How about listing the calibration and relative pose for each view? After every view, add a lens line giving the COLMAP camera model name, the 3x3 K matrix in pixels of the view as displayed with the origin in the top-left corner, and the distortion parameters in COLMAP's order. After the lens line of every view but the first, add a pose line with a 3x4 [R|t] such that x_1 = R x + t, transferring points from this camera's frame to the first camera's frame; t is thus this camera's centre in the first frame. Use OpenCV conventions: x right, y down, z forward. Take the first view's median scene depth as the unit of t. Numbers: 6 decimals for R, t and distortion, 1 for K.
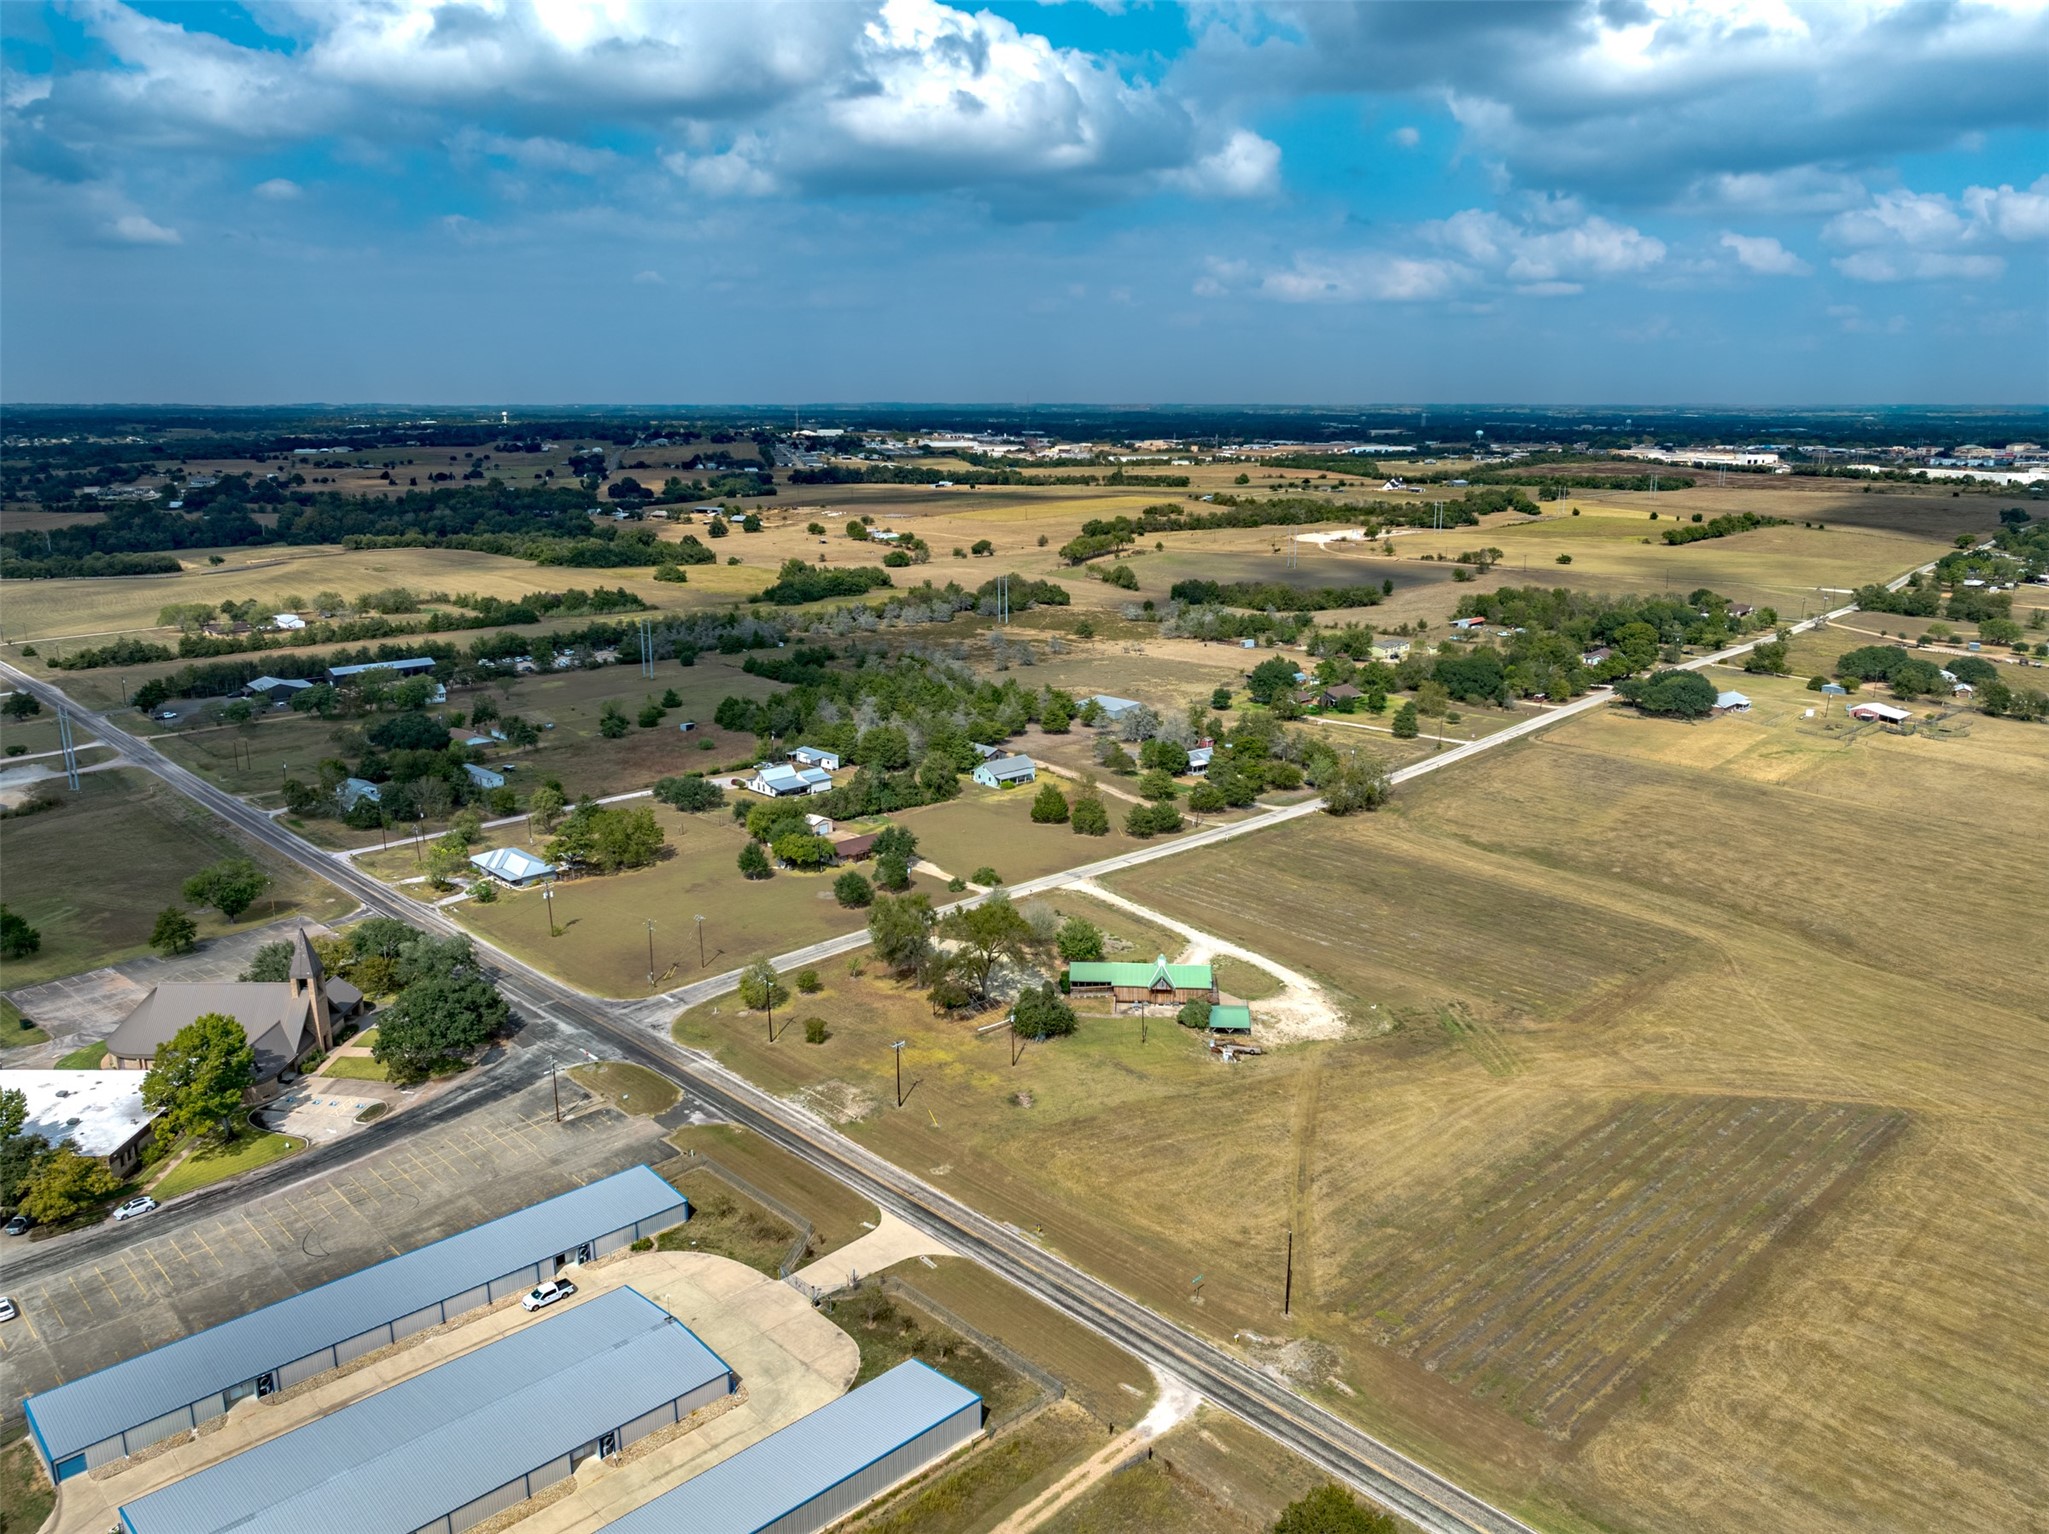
lens RADIAL K [[1511.5, 0, 1024.5], [0, 1511.5, 767.0], [0, 0, 1]] dist [-0.002703, 0.000984]
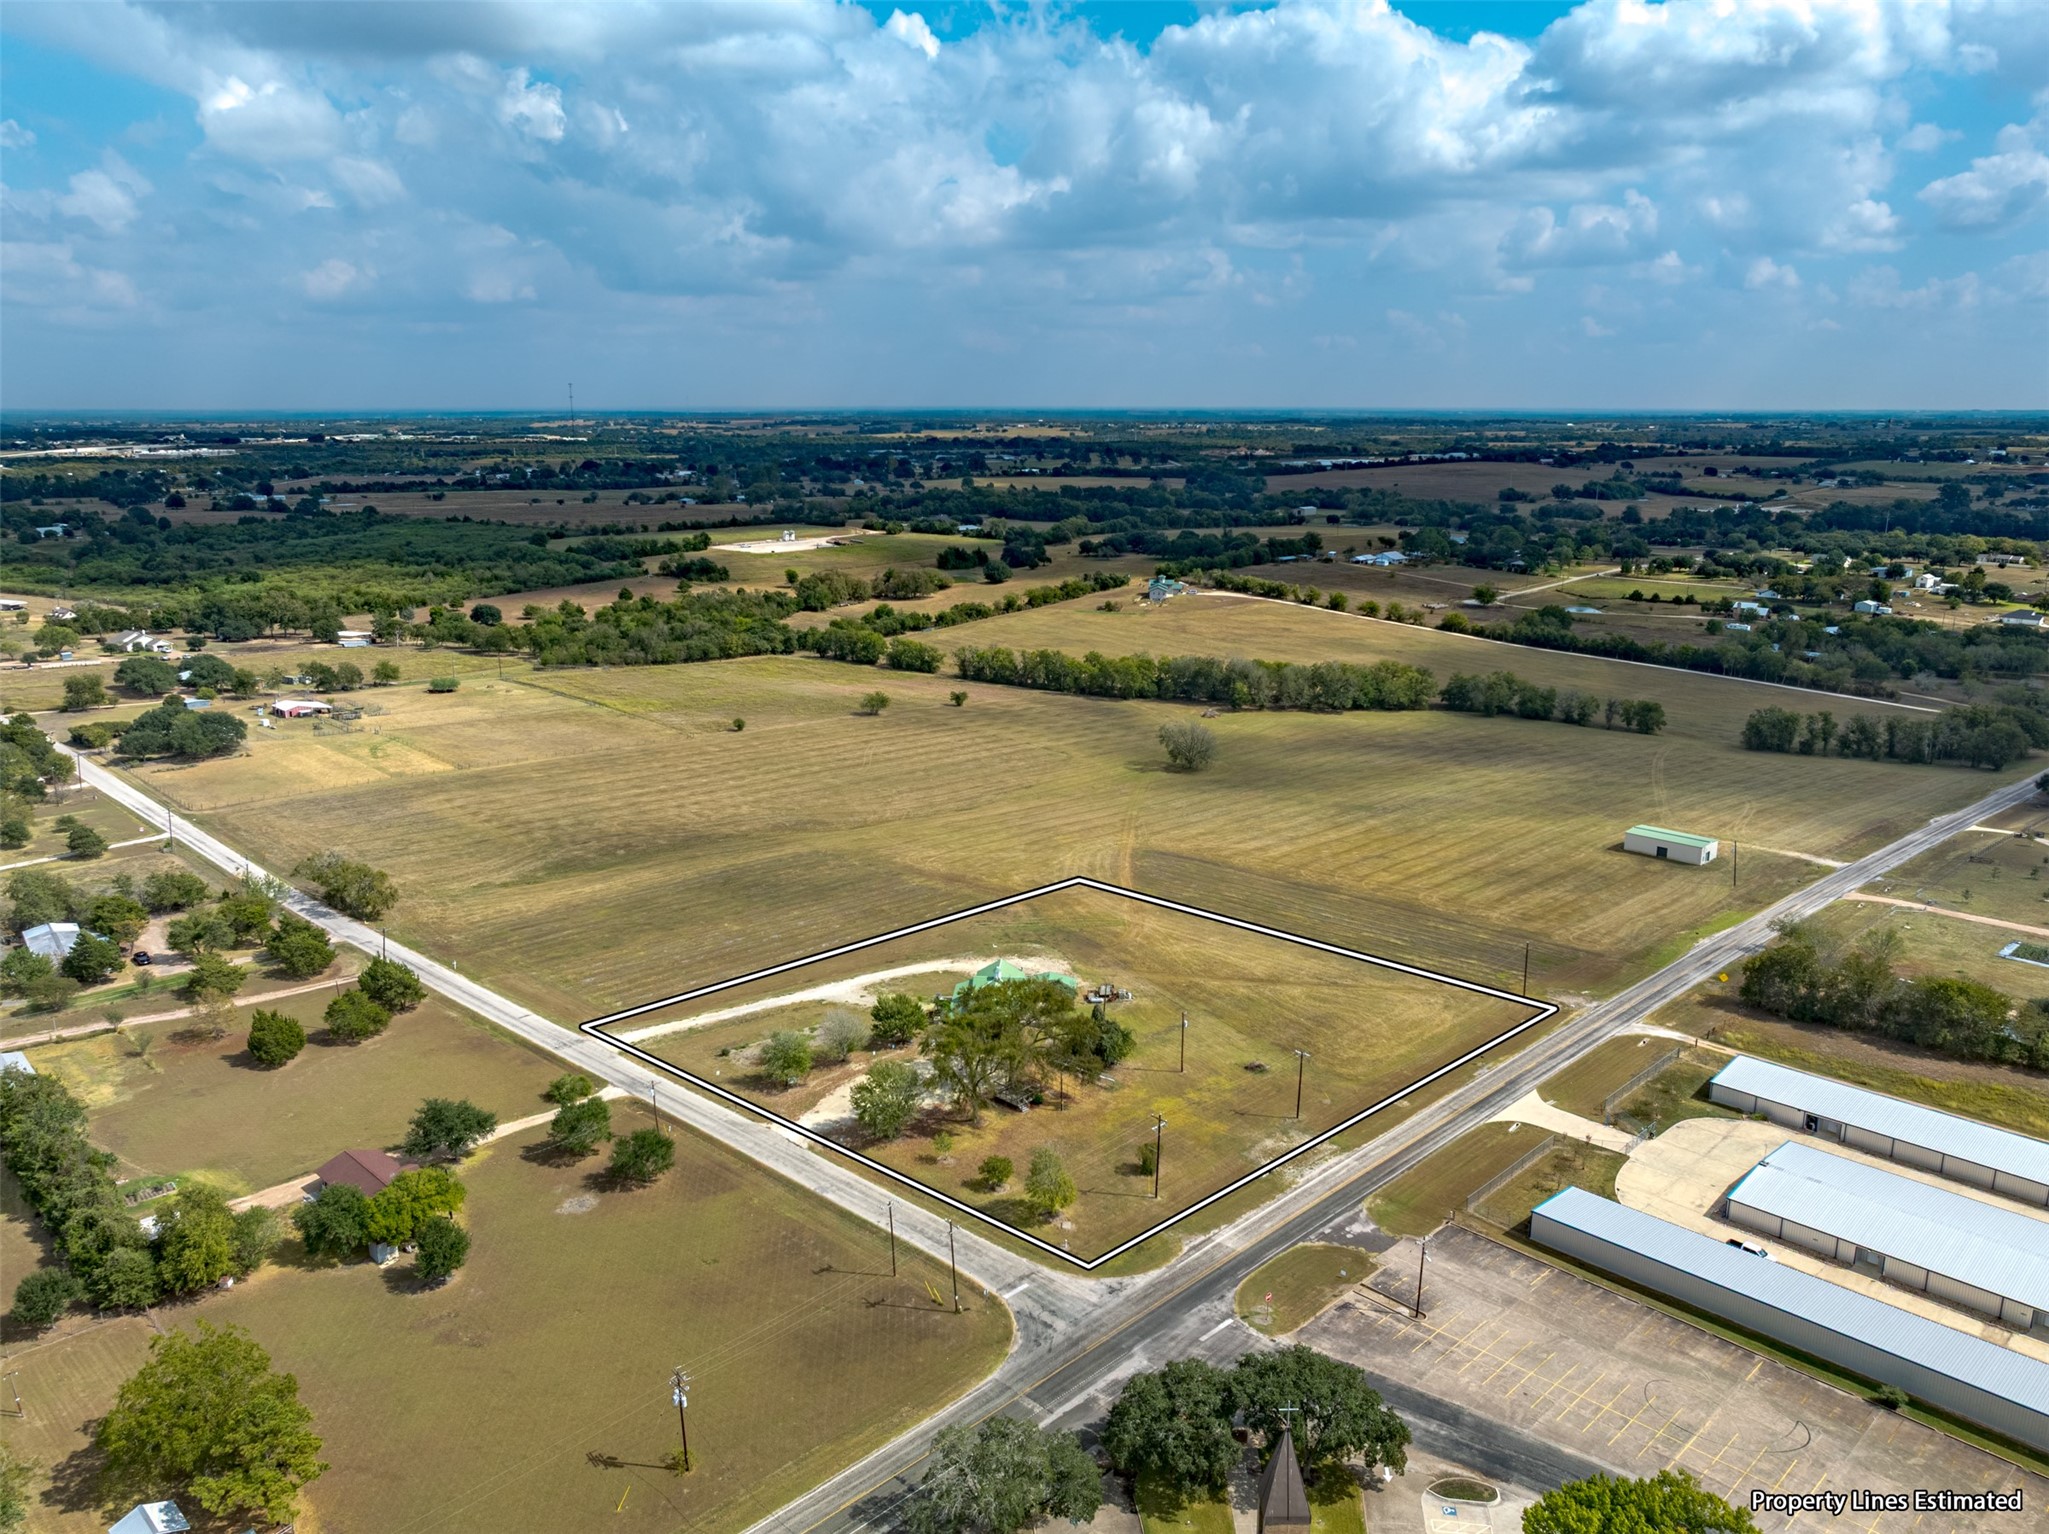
lens RADIAL K [[1511.5, 0, 1024.5], [0, 1511.5, 767.0], [0, 0, 1]] dist [-0.002703, 0.000984]
pose [[-0.011681, -0.234723, 0.971992, -0.865254], [0.237087, 0.943689, 0.230738, -0.229380], [-0.971418, 0.233142, 0.044626, 0.944969]]
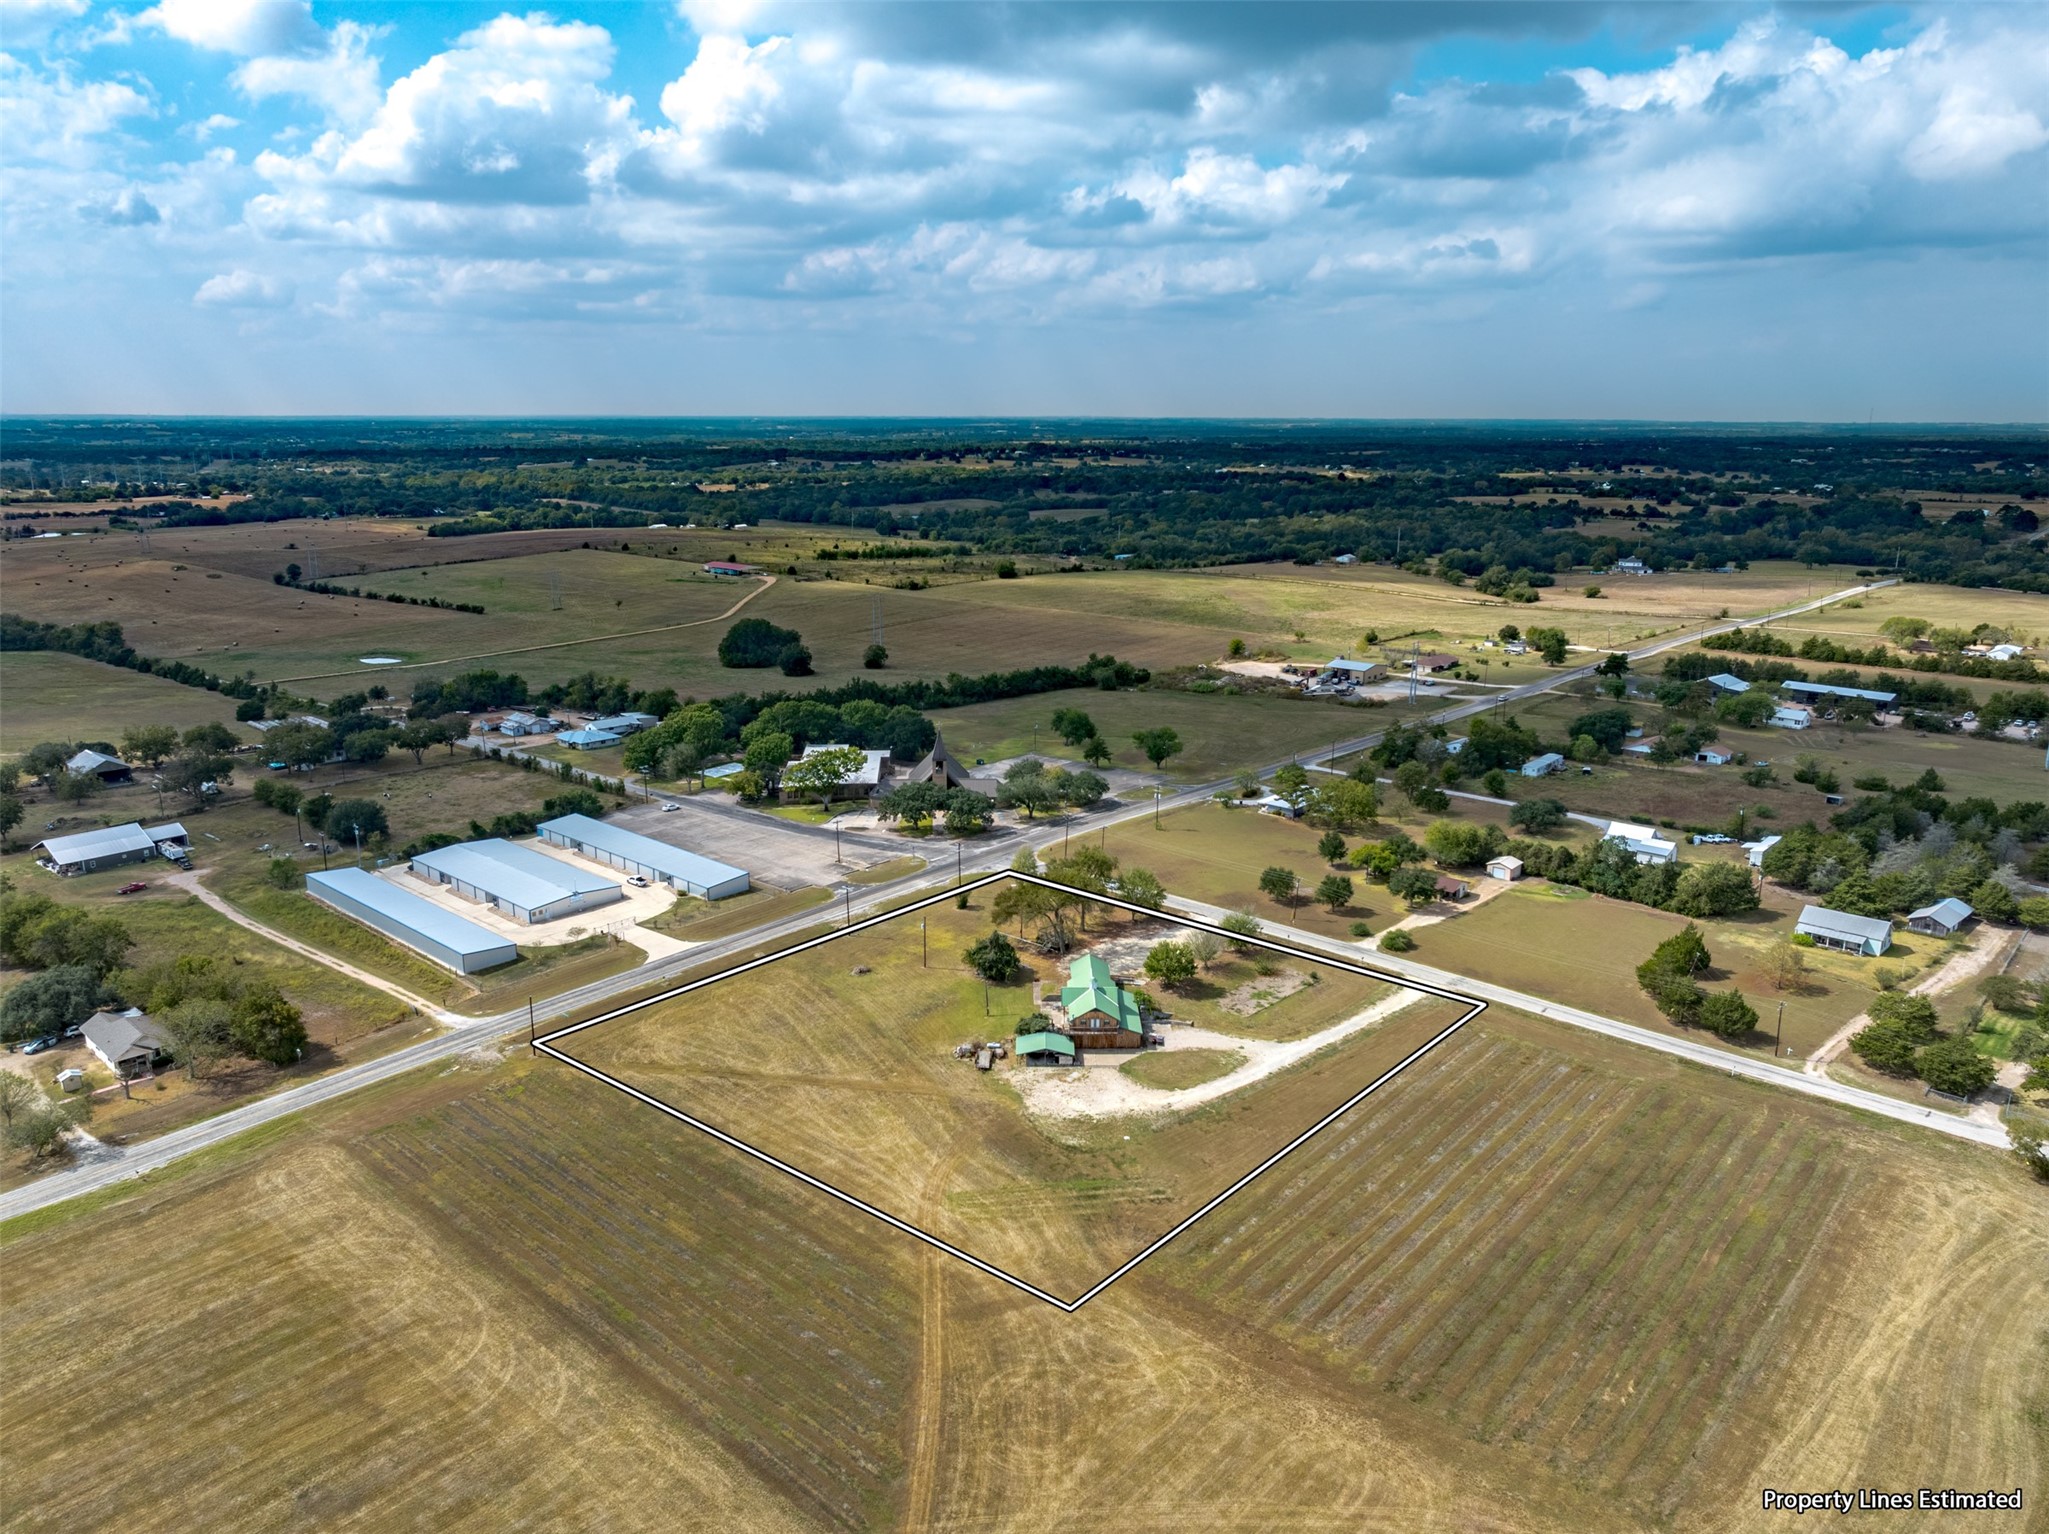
lens RADIAL K [[1433.7, 0, 1024.5], [0, 1433.7, 767.0], [0, 0, 1]] dist [-0.000227, 0.000958]
pose [[0.073321, 0.238835, -0.968288, 1.001141], [-0.240431, 0.946498, 0.215254, -0.205382], [0.967893, 0.217024, 0.126821, 0.839704]]
